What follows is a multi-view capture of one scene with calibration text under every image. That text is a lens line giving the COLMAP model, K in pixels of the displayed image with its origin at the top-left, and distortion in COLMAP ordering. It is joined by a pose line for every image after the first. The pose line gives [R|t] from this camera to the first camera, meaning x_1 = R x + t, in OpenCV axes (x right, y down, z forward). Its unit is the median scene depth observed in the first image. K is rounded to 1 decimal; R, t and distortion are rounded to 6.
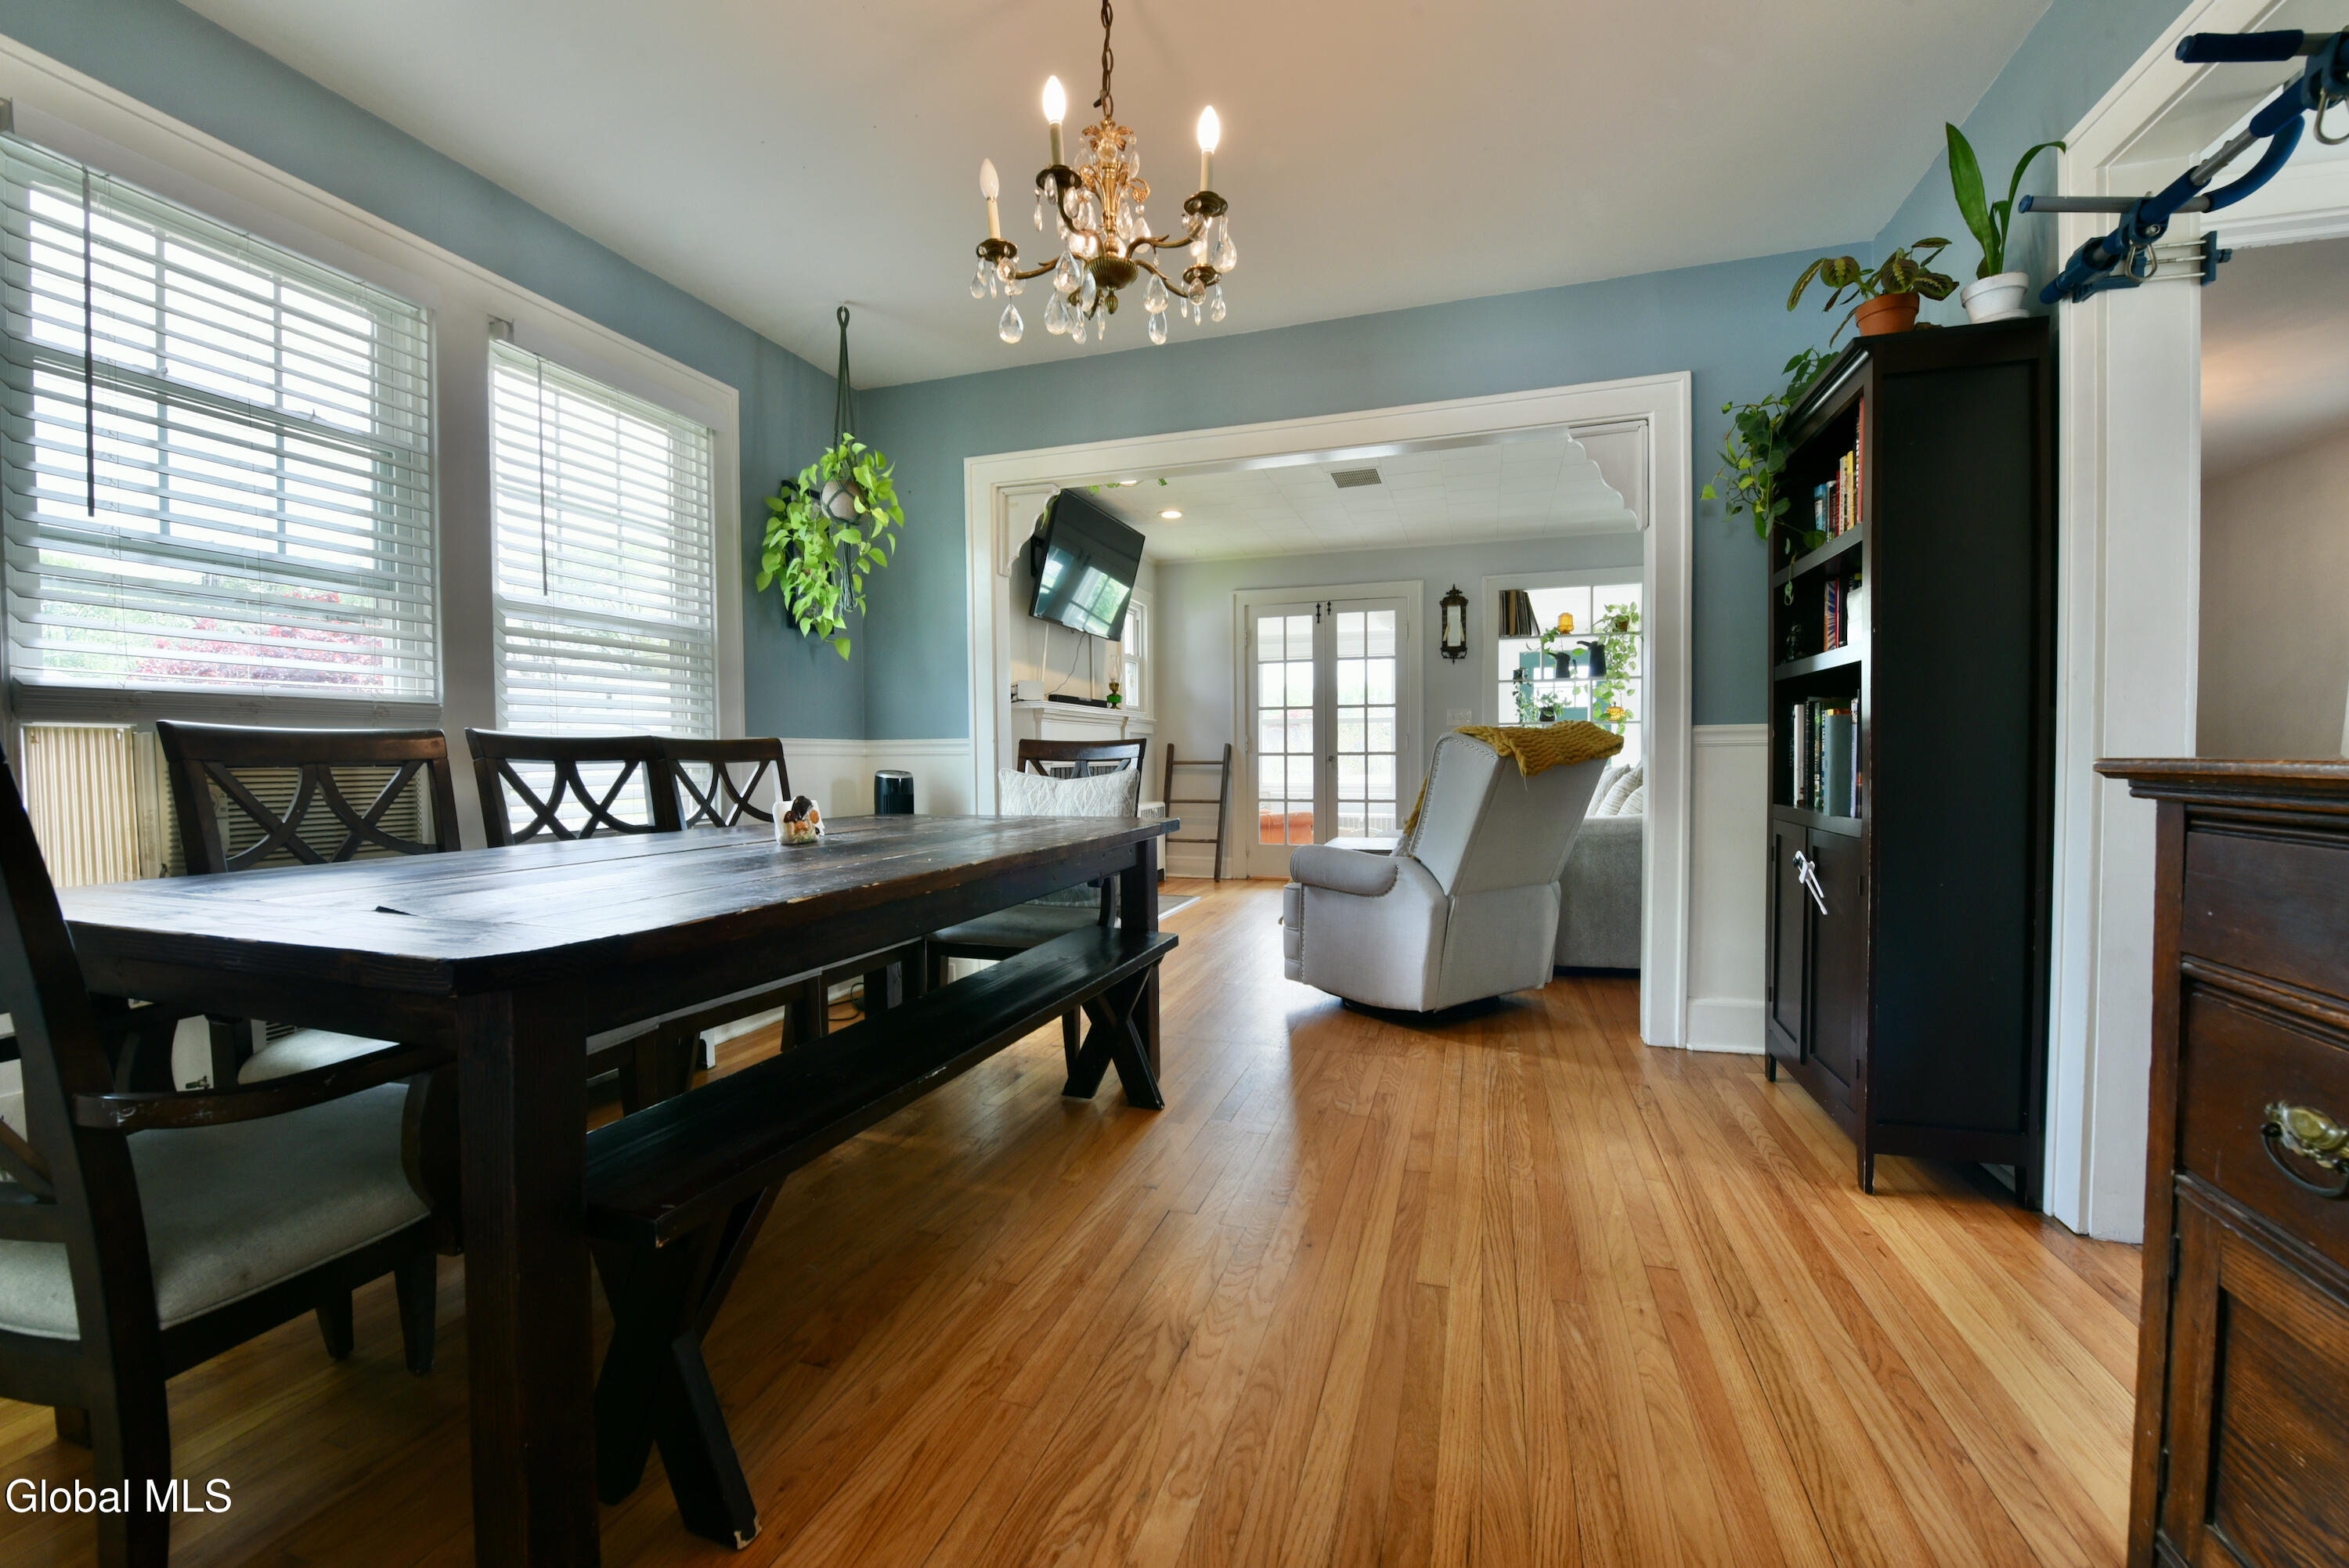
lens RADIAL K [[936.3, 0, 1180.5], [0, 936.3, 782.9], [0, 0, 1]] dist [-0.019687, -0.000067]
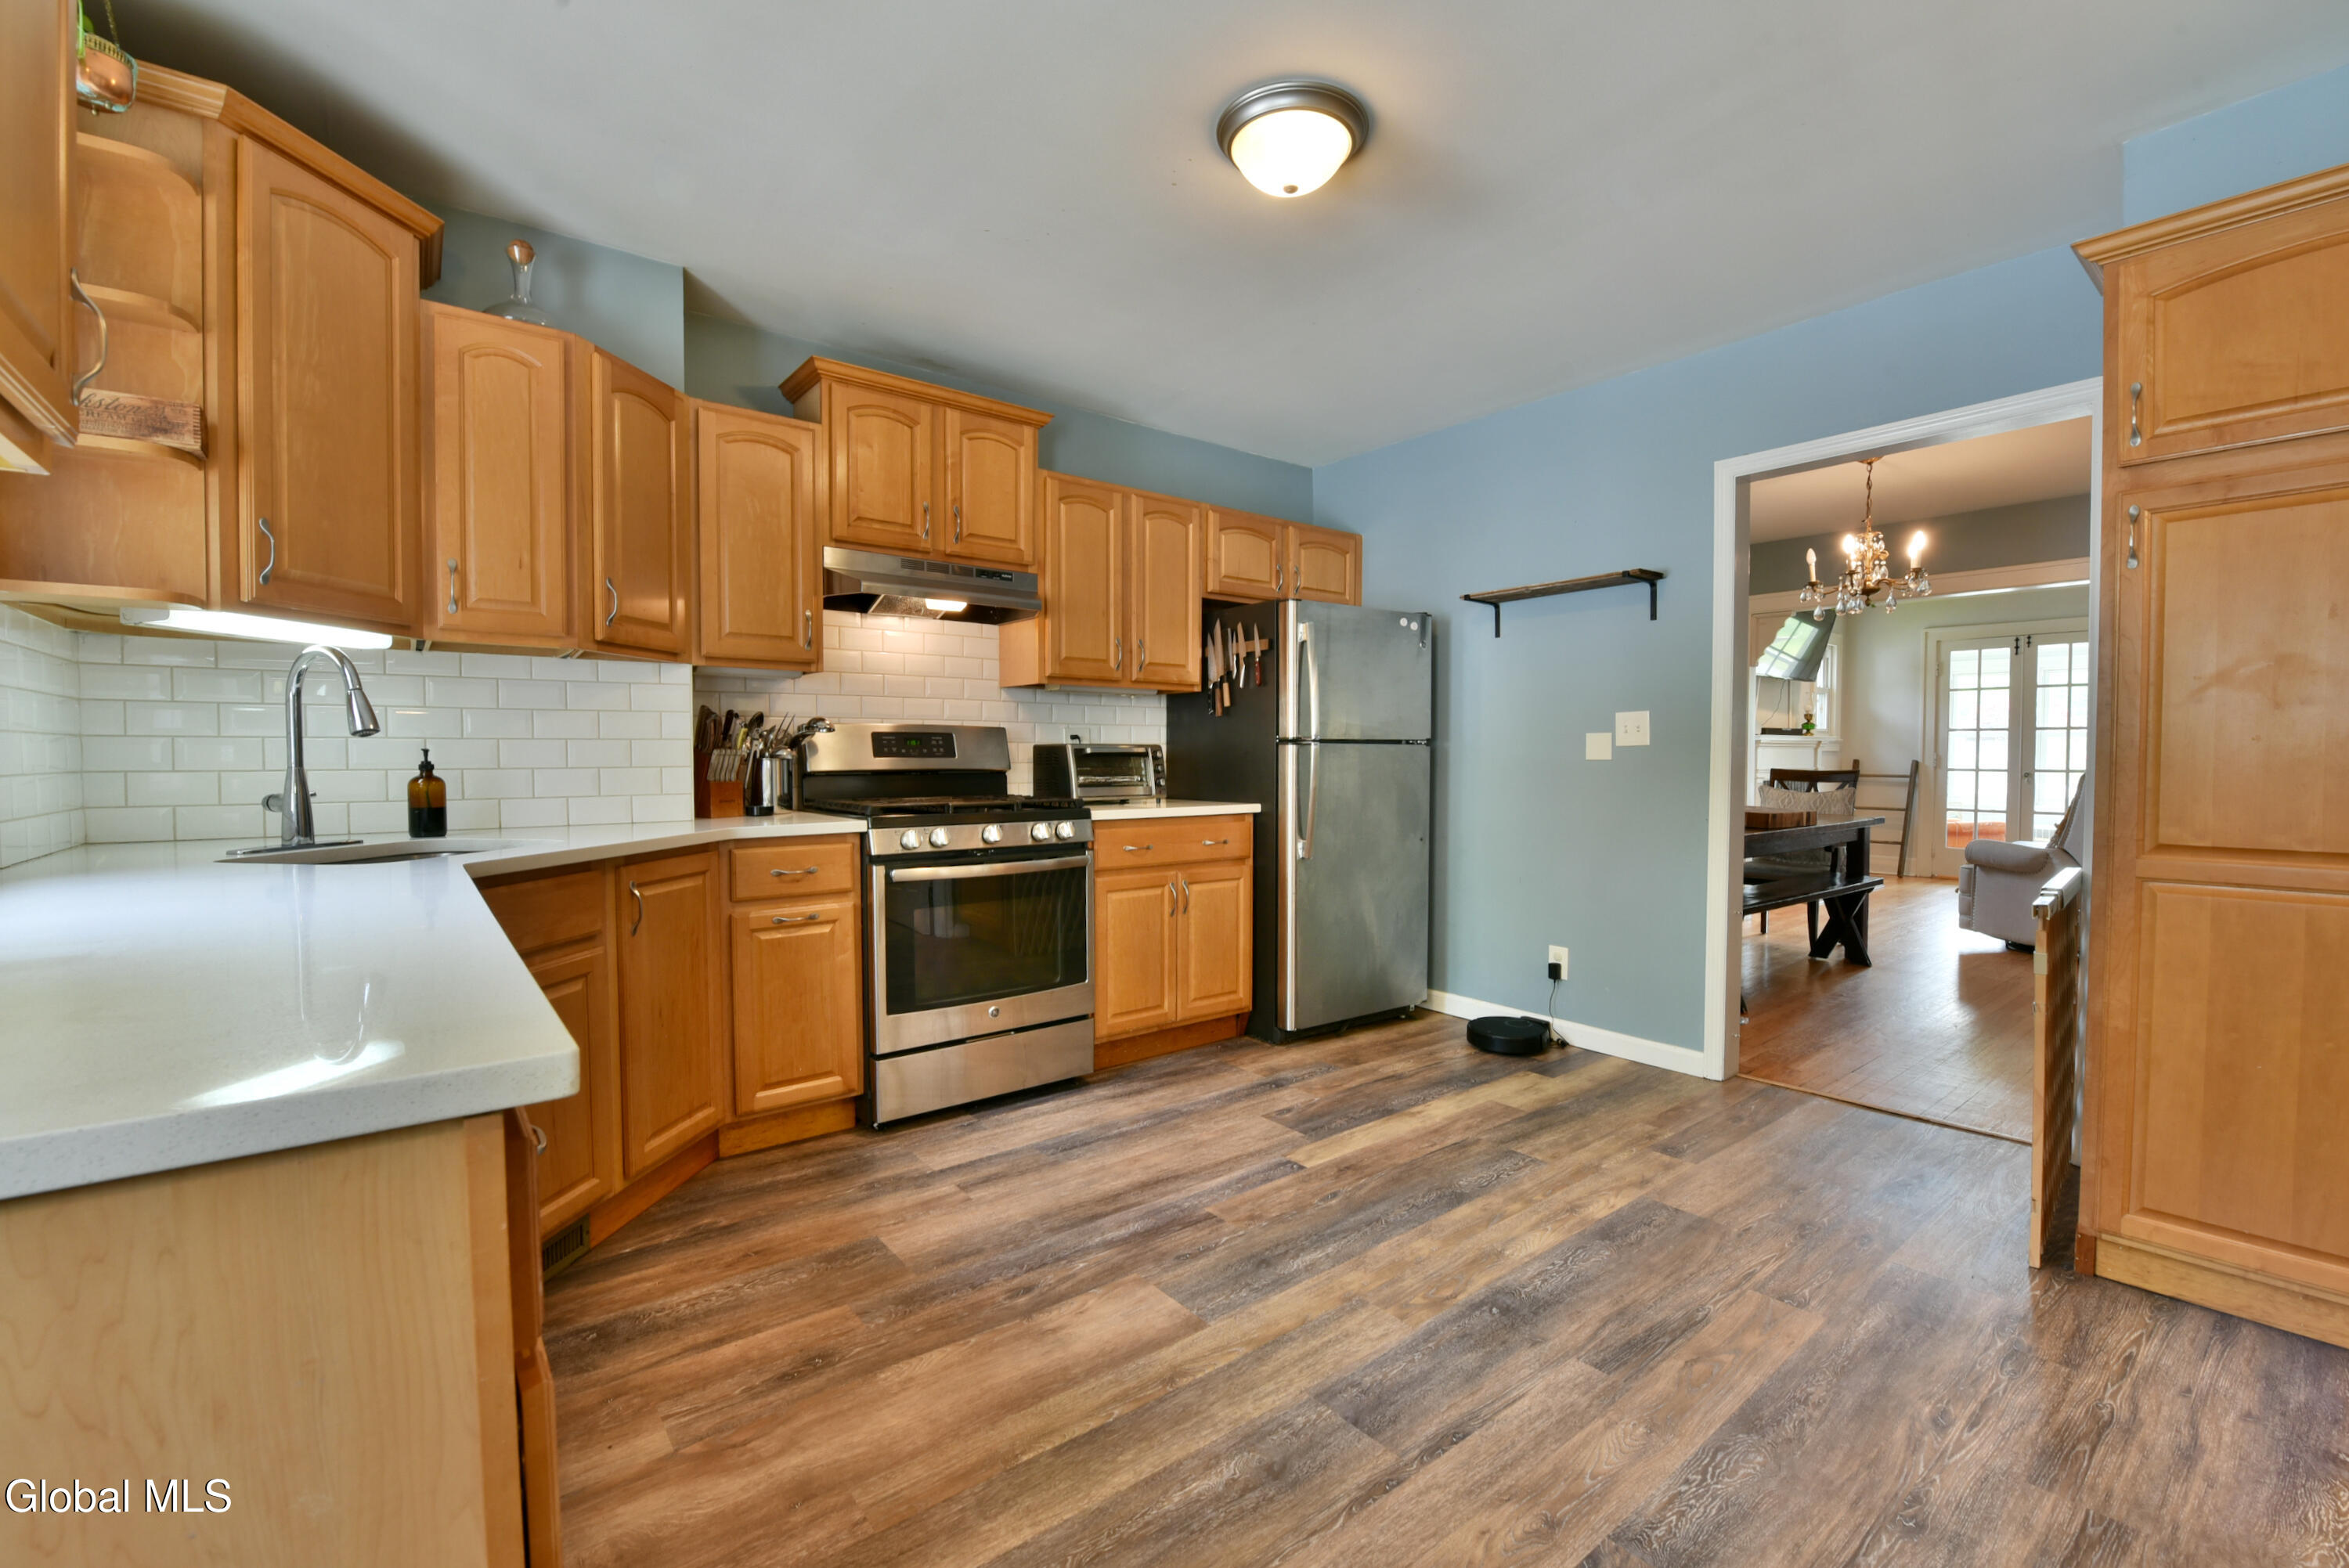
lens RADIAL K [[976.4, 0, 1181.5], [0, 976.4, 786.1], [0, 0, 1]] dist [-0.018268, -0.000617]
pose [[0.828454, 0.026066, -0.559451, -0.079696], [-0.021830, 0.999660, 0.014249, -0.017093], [0.559632, 0.000409, 0.828741, -1.244072]]
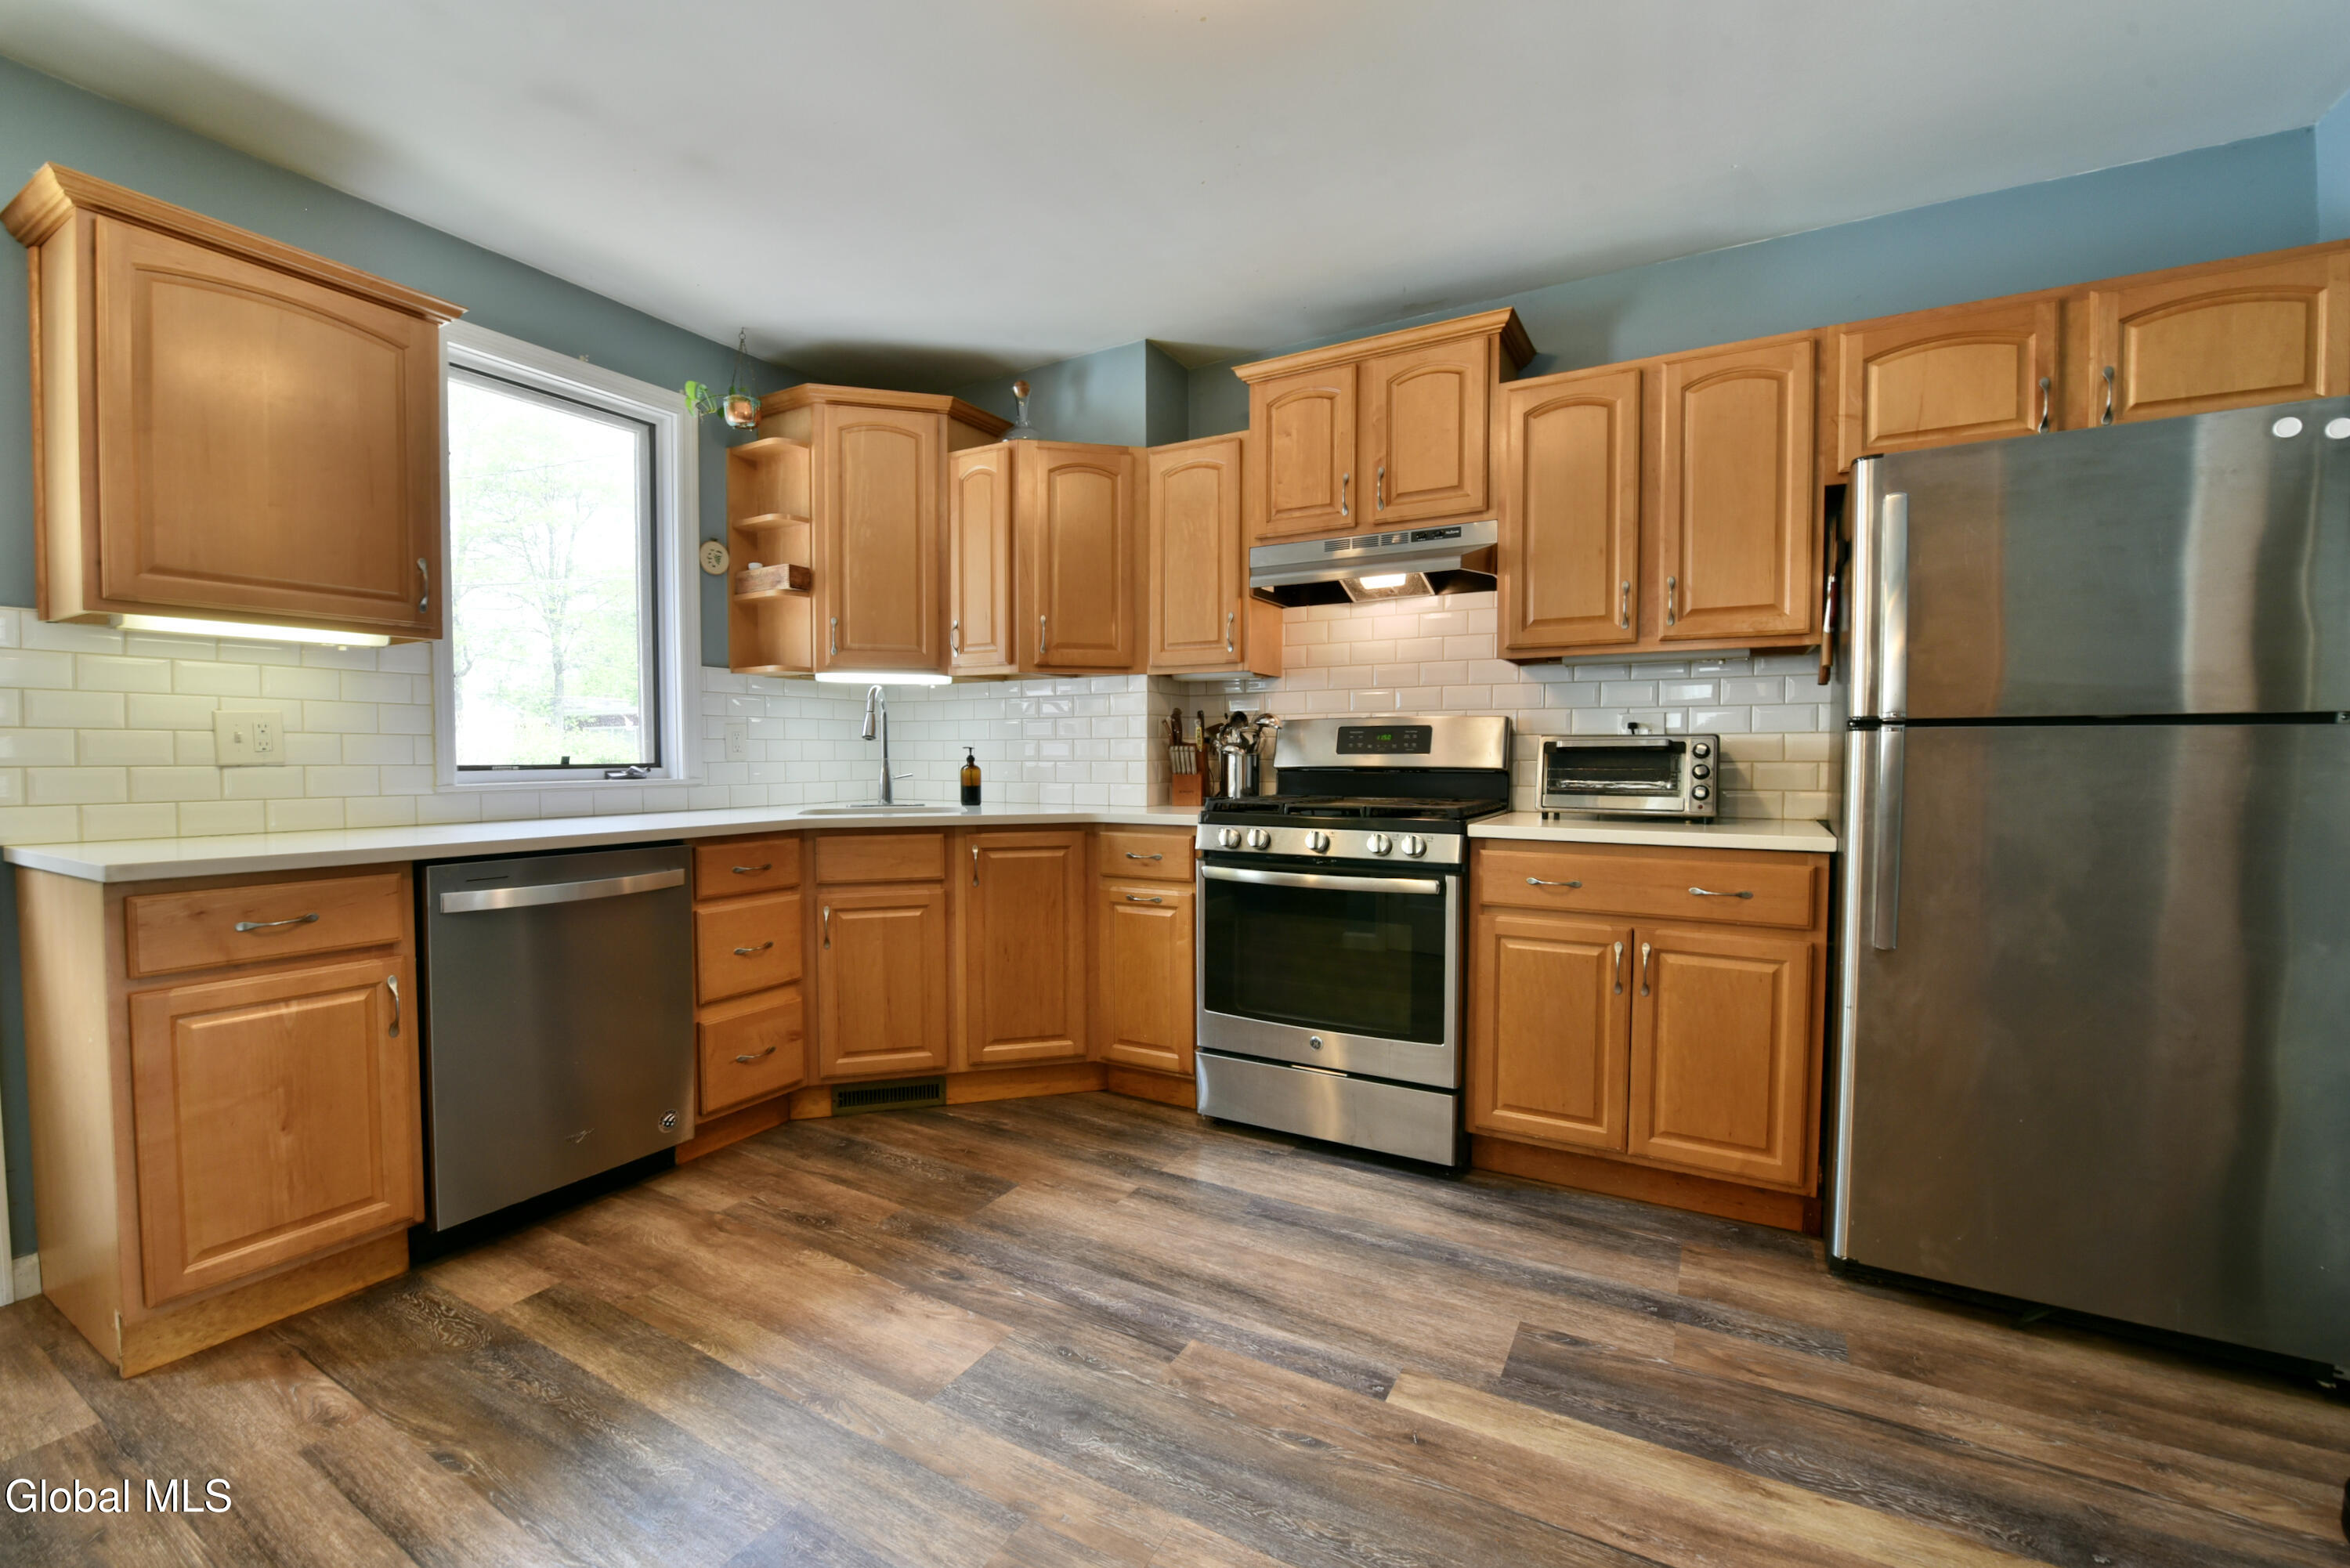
lens RADIAL K [[967.0, 0, 1161.0], [0, 967.0, 788.2], [0, 0, 1]] dist [-0.010430, -0.006565]
pose [[-0.215598, 0.043591, -0.975509, 0.078177], [-0.023708, 0.998475, 0.049857, -0.036631], [0.976194, 0.033877, -0.214235, -0.480773]]
